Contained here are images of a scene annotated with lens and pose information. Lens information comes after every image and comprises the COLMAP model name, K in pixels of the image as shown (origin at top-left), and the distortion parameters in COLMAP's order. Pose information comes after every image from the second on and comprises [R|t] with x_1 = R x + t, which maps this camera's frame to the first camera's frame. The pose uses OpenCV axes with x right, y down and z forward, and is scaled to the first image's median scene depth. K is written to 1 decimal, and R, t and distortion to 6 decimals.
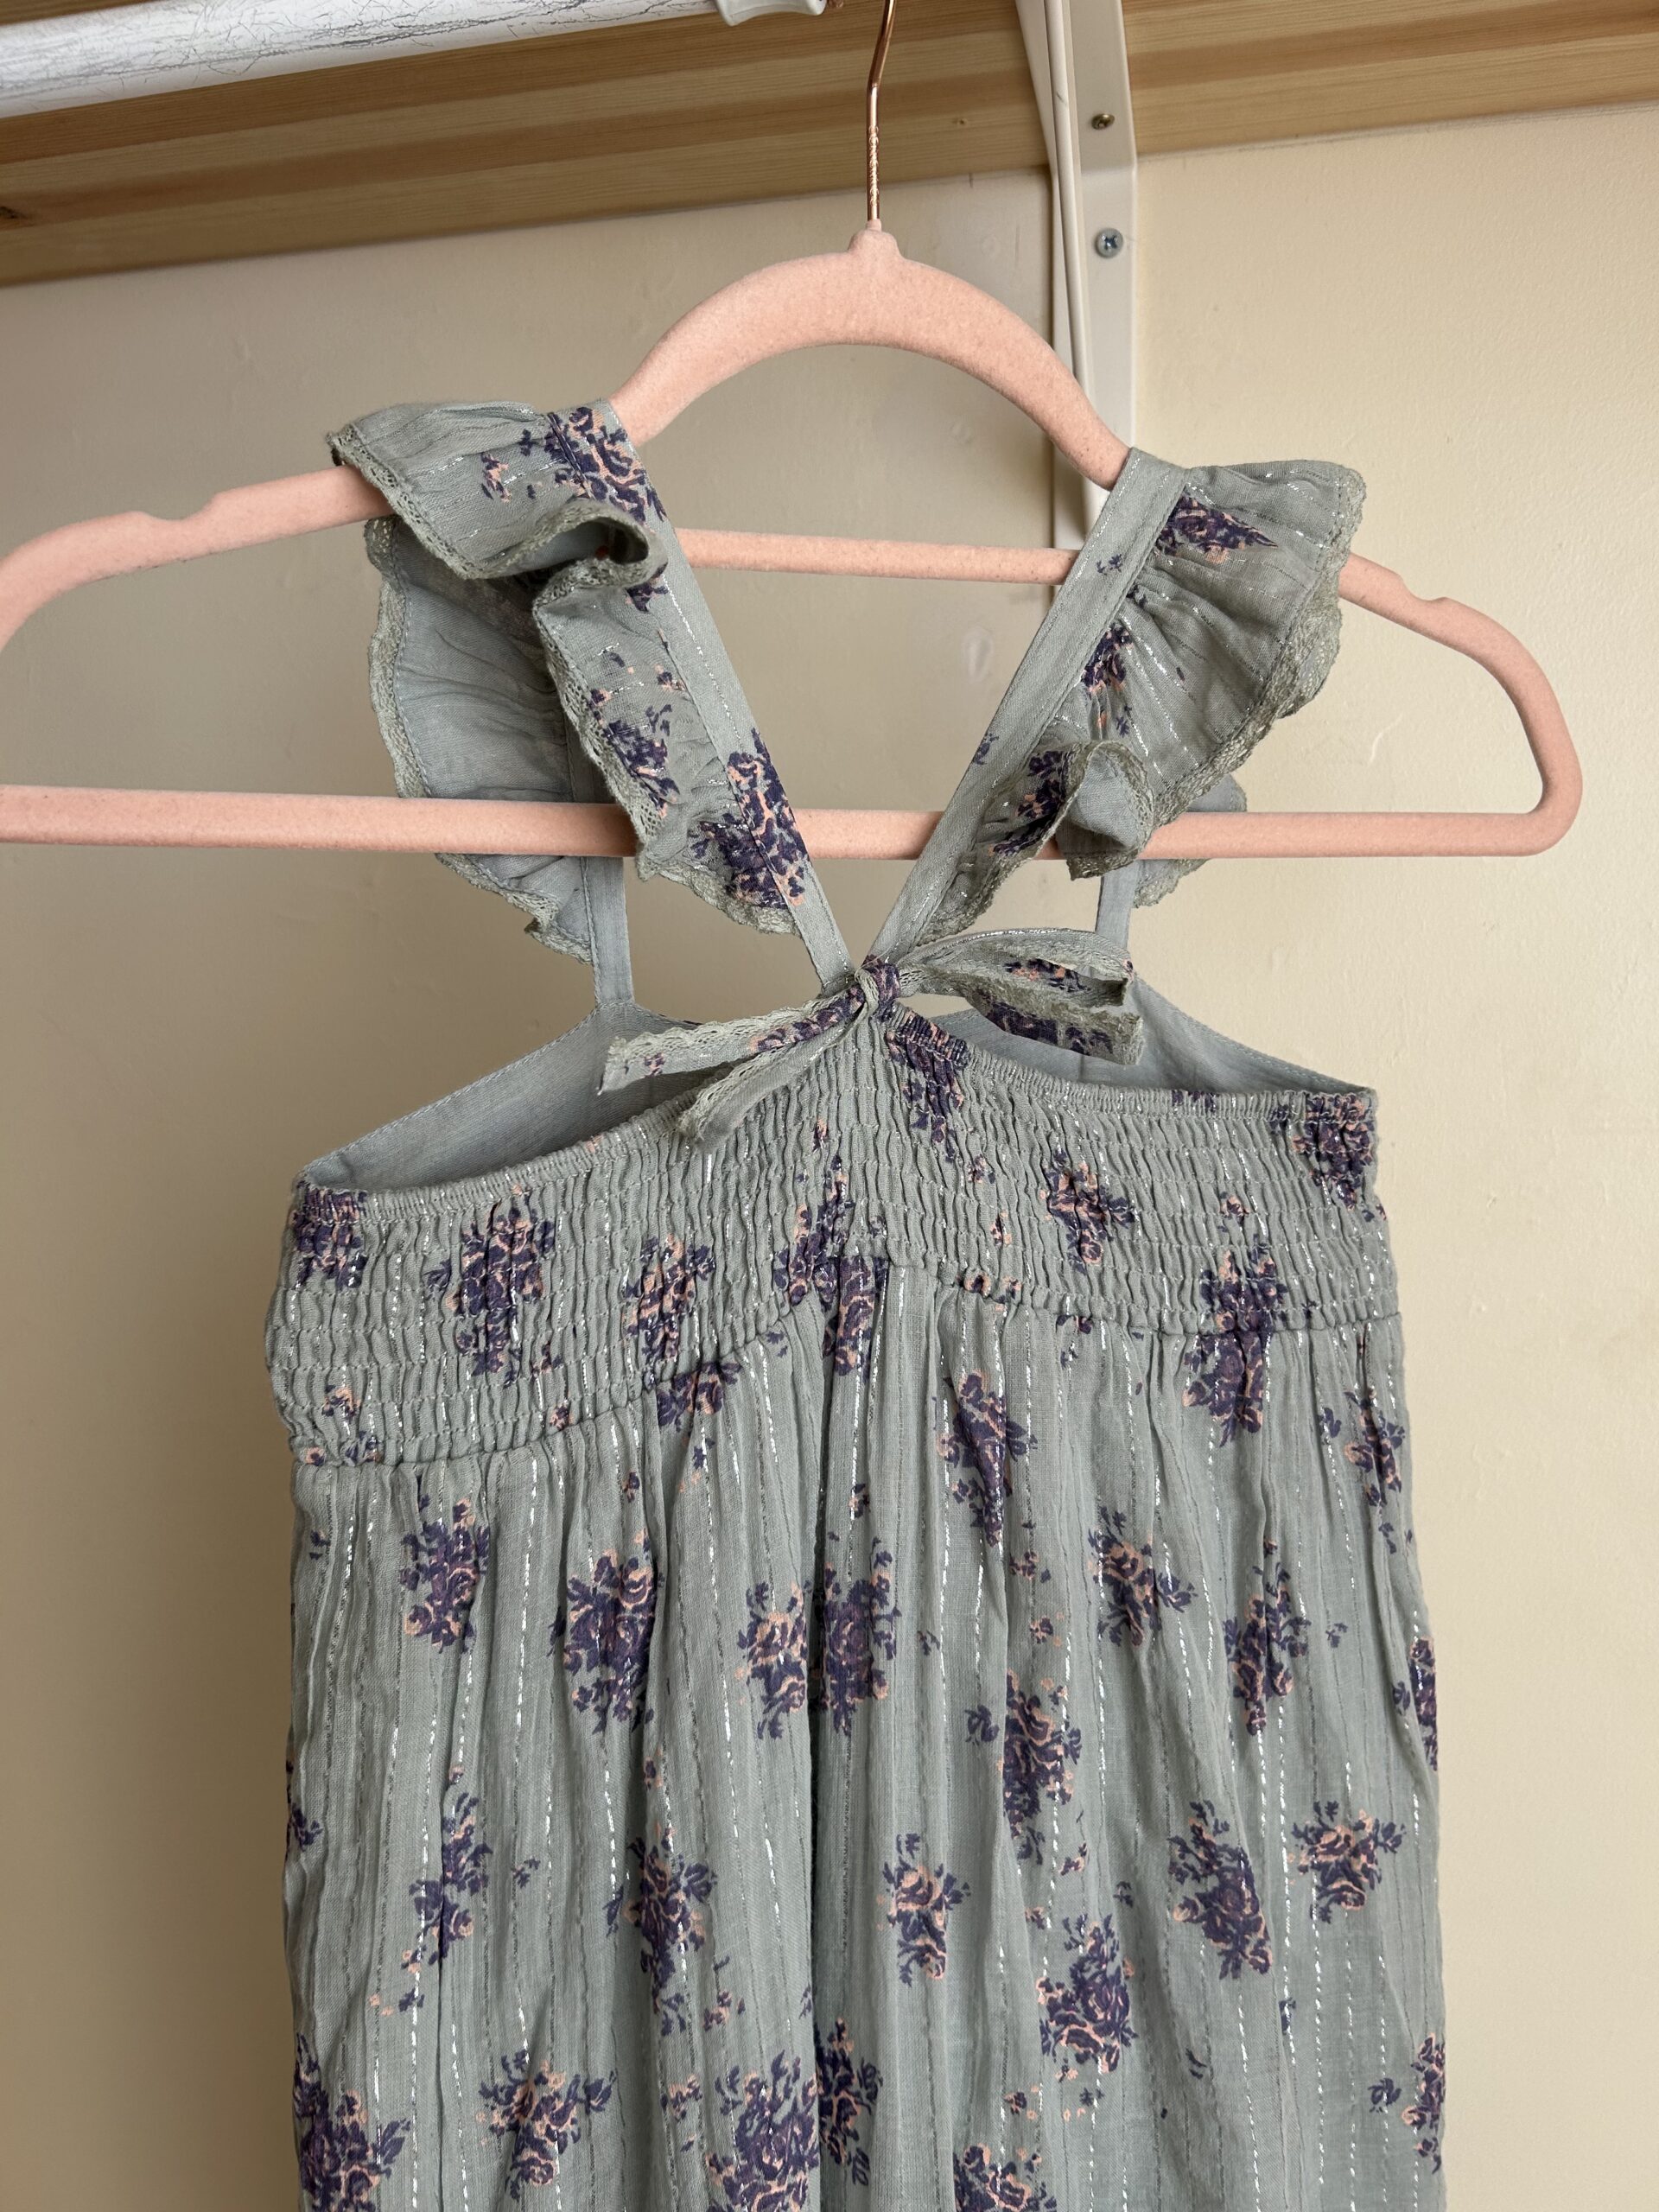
lens RADIAL K [[1660.8, 0, 835.1], [0, 1660.8, 1098.5], [0, 0, 1]] dist [0.091455, -0.162179]
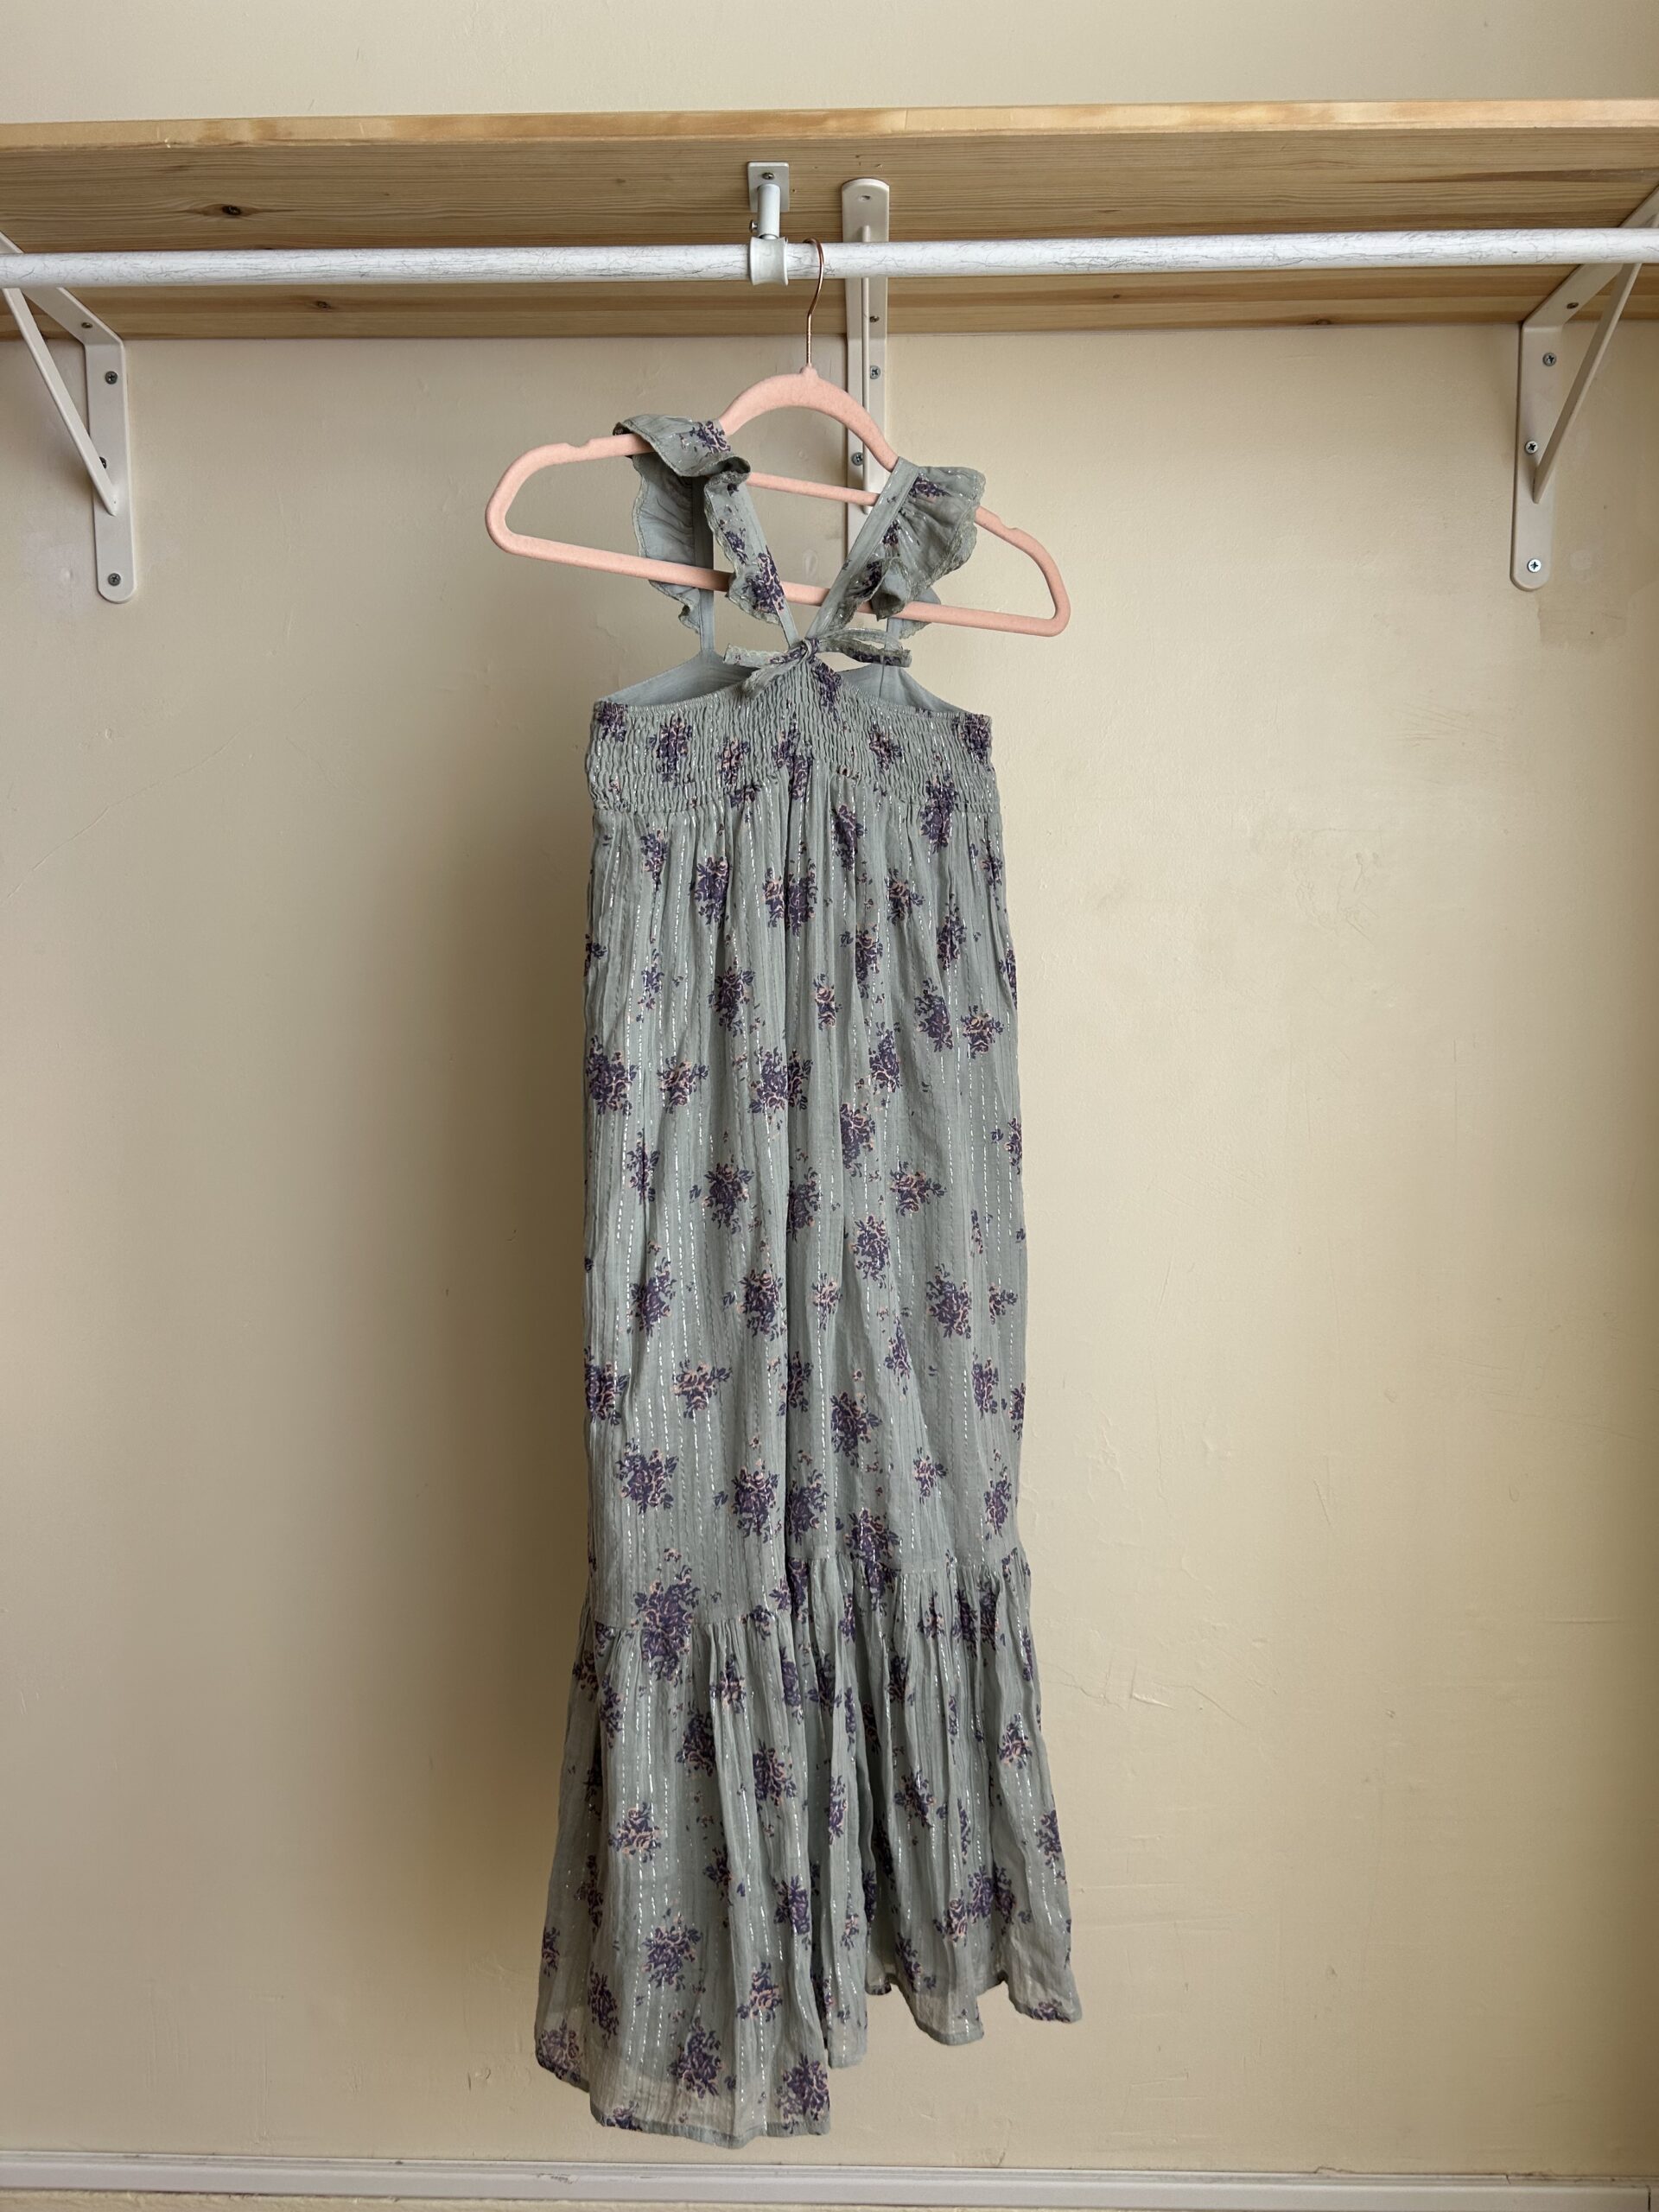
lens RADIAL K [[1686.1, 0, 861.9], [0, 1686.1, 1154.8], [0, 0, 1]] dist [0.020361, -0.062262]
pose [[0.975345, -0.003053, 0.220666, -0.476285], [0.005500, 0.999930, -0.010473, 0.747220], [-0.220618, 0.011428, 0.975293, -1.583298]]
